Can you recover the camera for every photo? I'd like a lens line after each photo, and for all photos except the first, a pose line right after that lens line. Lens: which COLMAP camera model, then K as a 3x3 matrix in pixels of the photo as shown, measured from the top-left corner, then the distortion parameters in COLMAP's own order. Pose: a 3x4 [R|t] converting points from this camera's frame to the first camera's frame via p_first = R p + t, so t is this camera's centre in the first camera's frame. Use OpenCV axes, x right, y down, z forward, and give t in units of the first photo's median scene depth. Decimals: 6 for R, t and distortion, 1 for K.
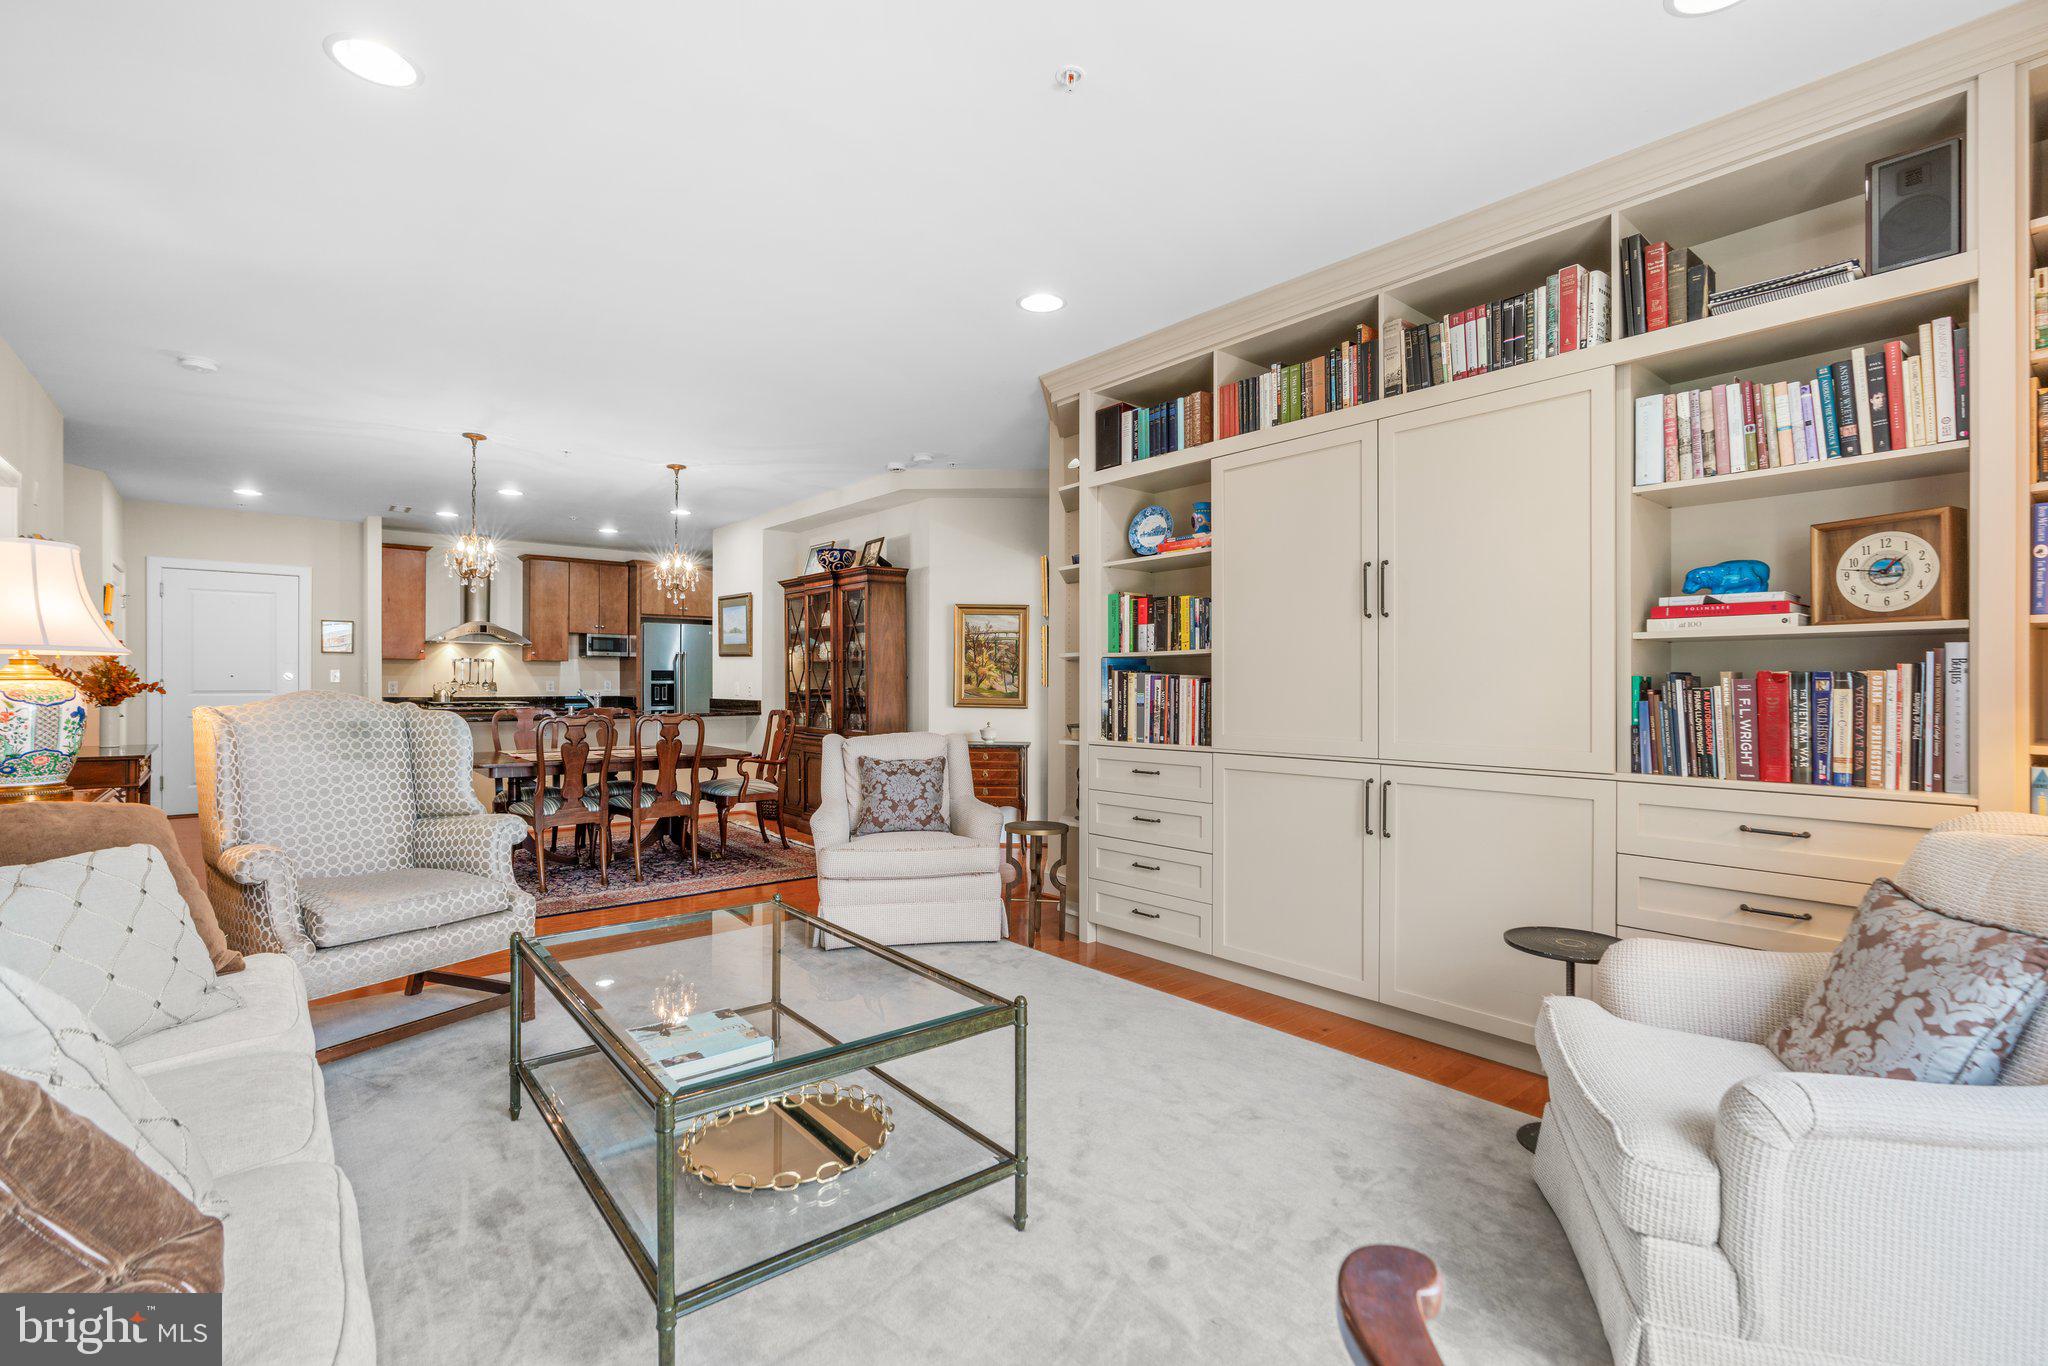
lens RADIAL K [[924.2, 0, 1028.1], [0, 924.2, 687.0], [0, 0, 1]] dist [-0.017962, 0.008326]
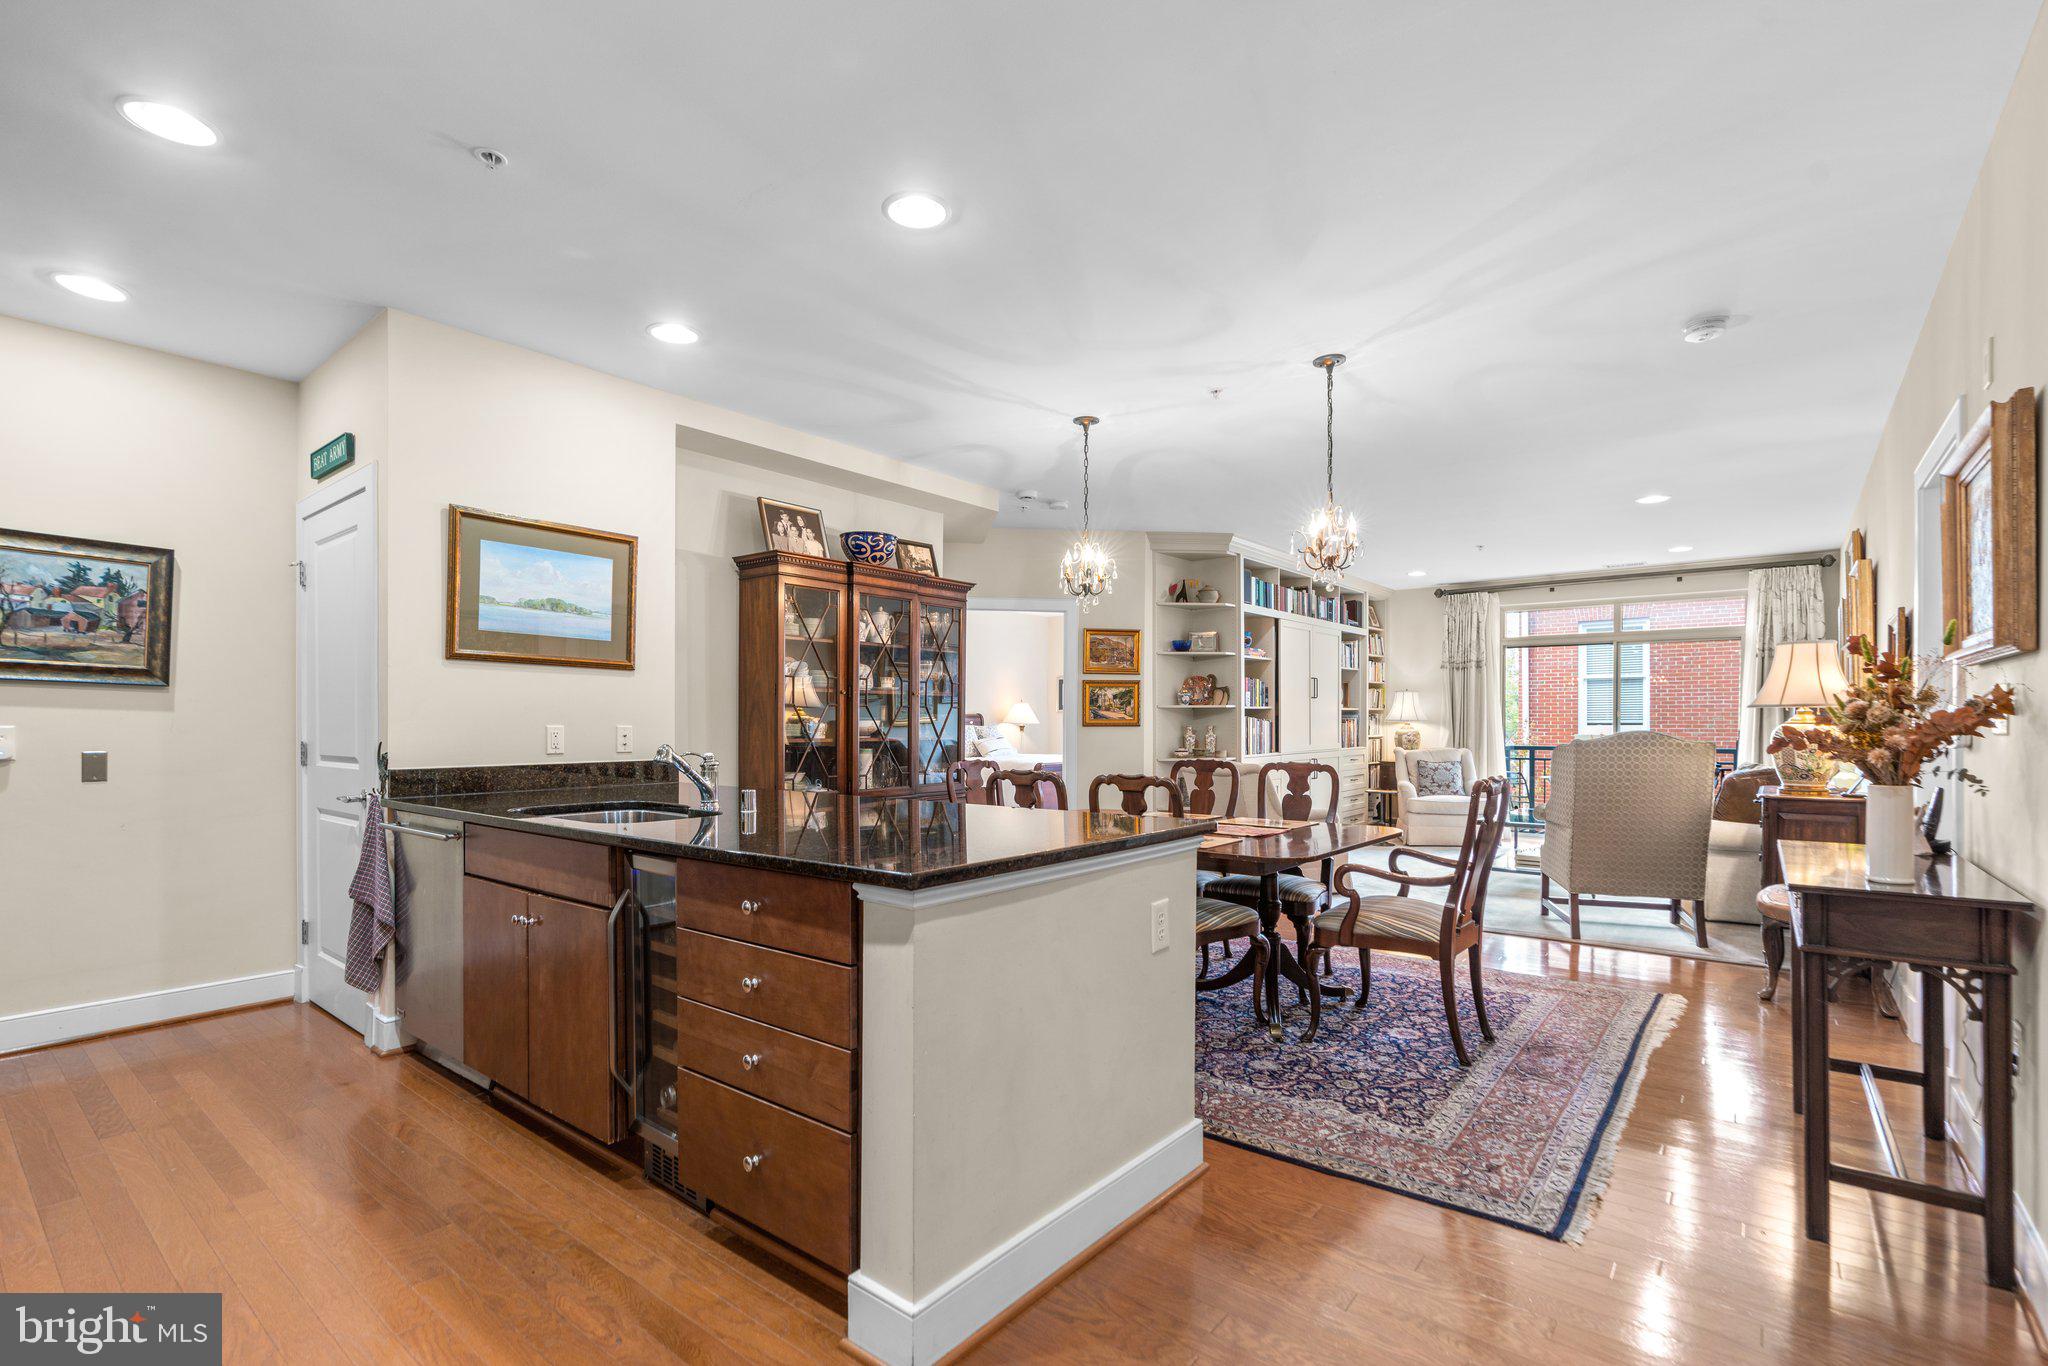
lens RADIAL K [[924.2, 0, 1030.9], [0, 924.2, 730.1], [0, 0, 1]] dist [-0.017962, 0.008326]
pose [[-0.191818, -0.011042, 0.981368, -1.621325], [0.004791, 0.999914, 0.012187, -0.014539], [-0.981419, 0.007039, -0.191748, 1.780149]]
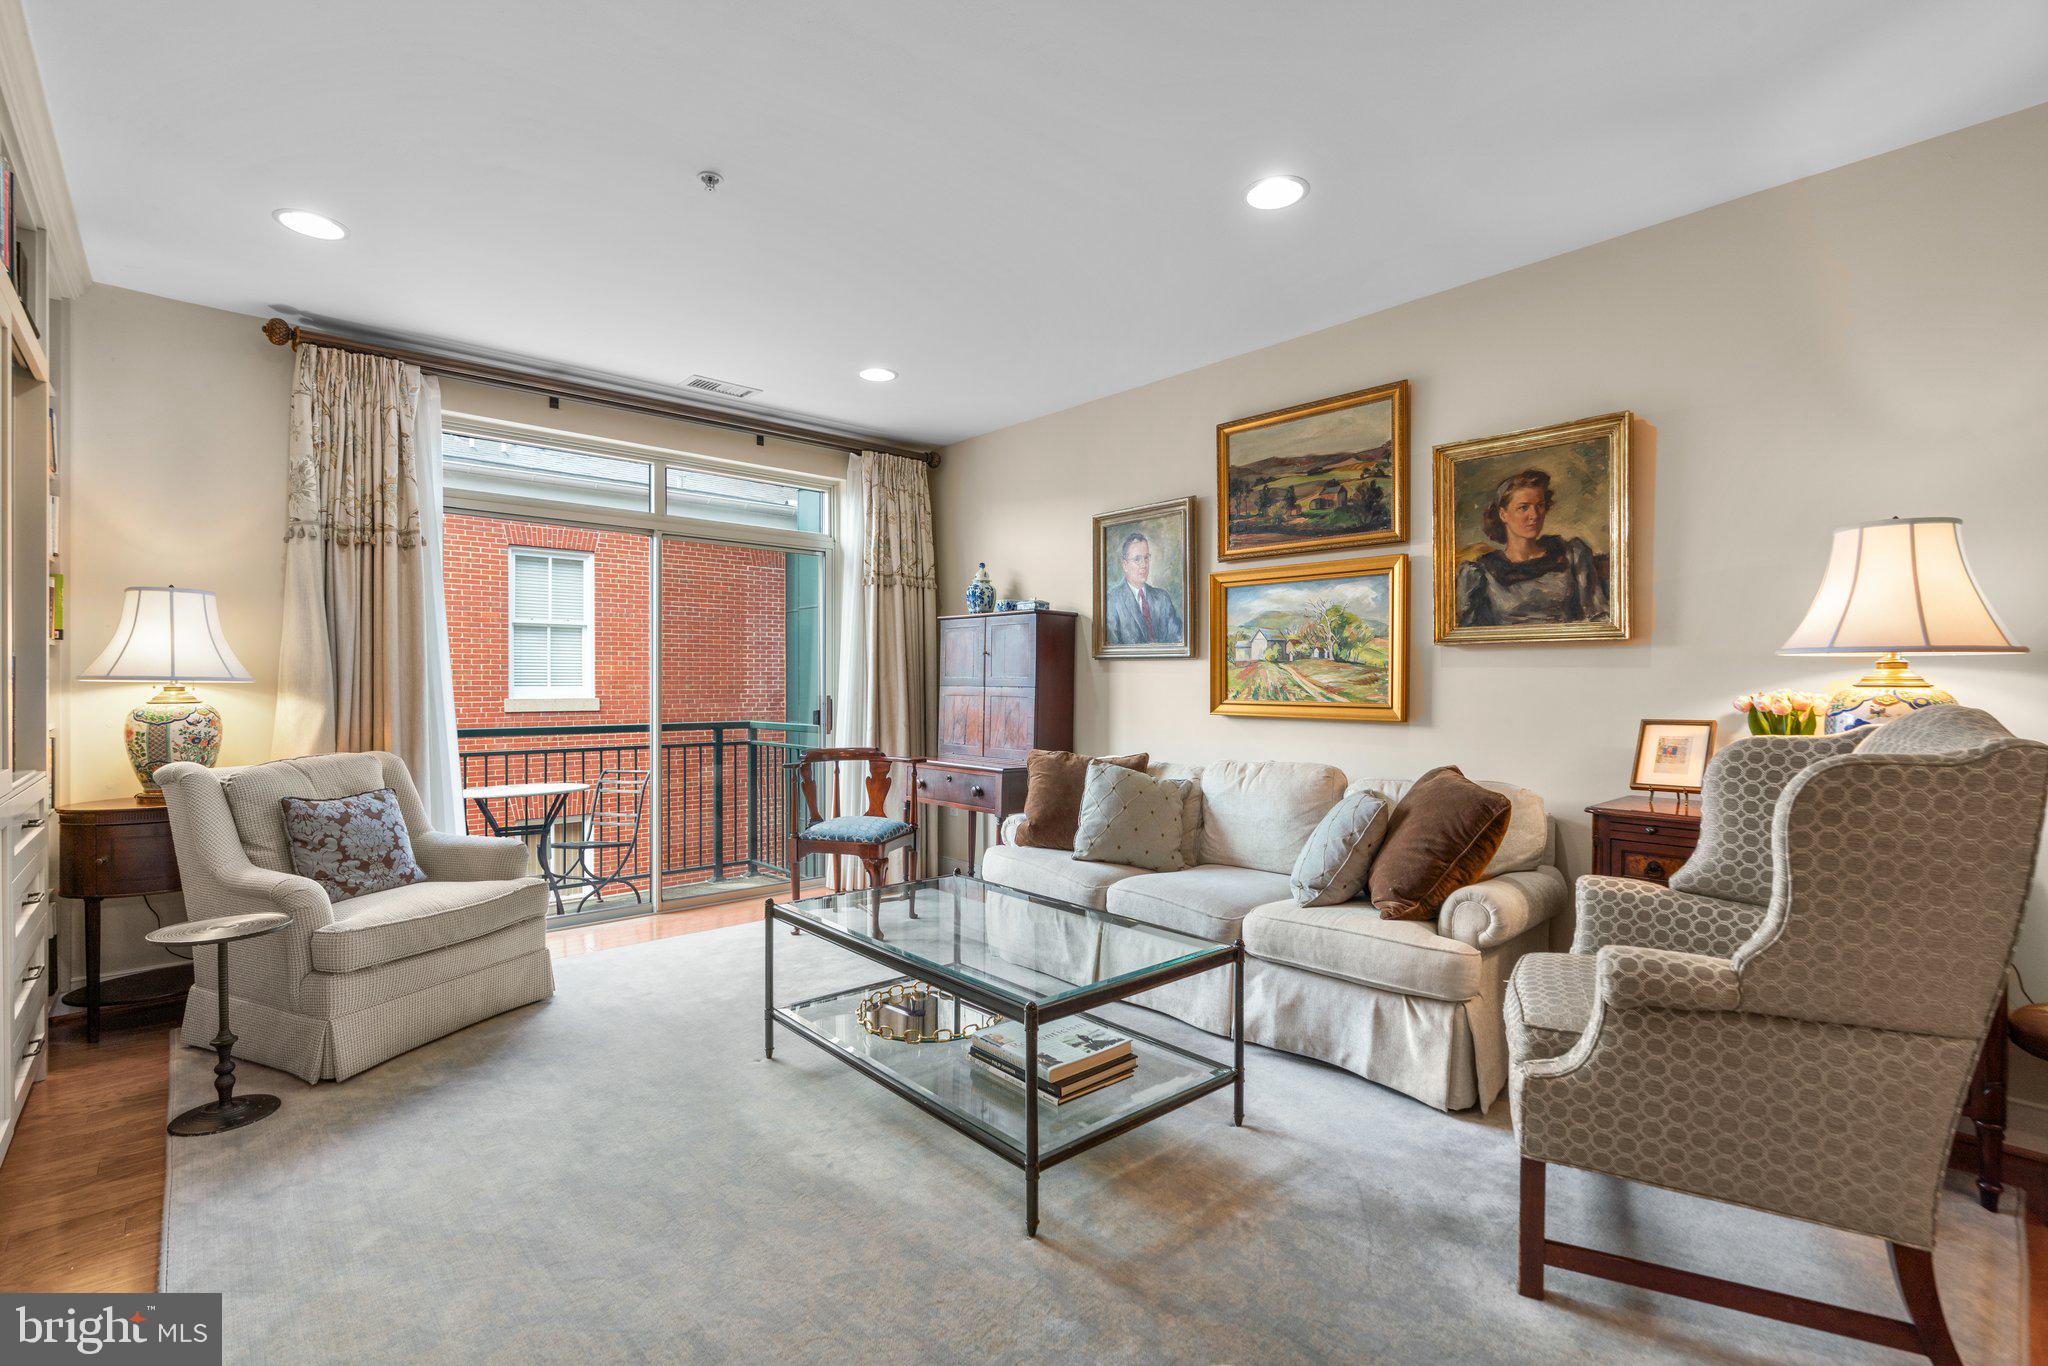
lens RADIAL K [[924.2, 0, 1028.3], [0, 924.2, 688.4], [0, 0, 1]] dist [-0.017962, 0.008326]
pose [[-0.999135, -0.003744, -0.041416, -0.173223], [-0.004146, 0.999945, 0.009624, -0.007663], [0.041378, 0.009788, -0.999096, 1.189065]]
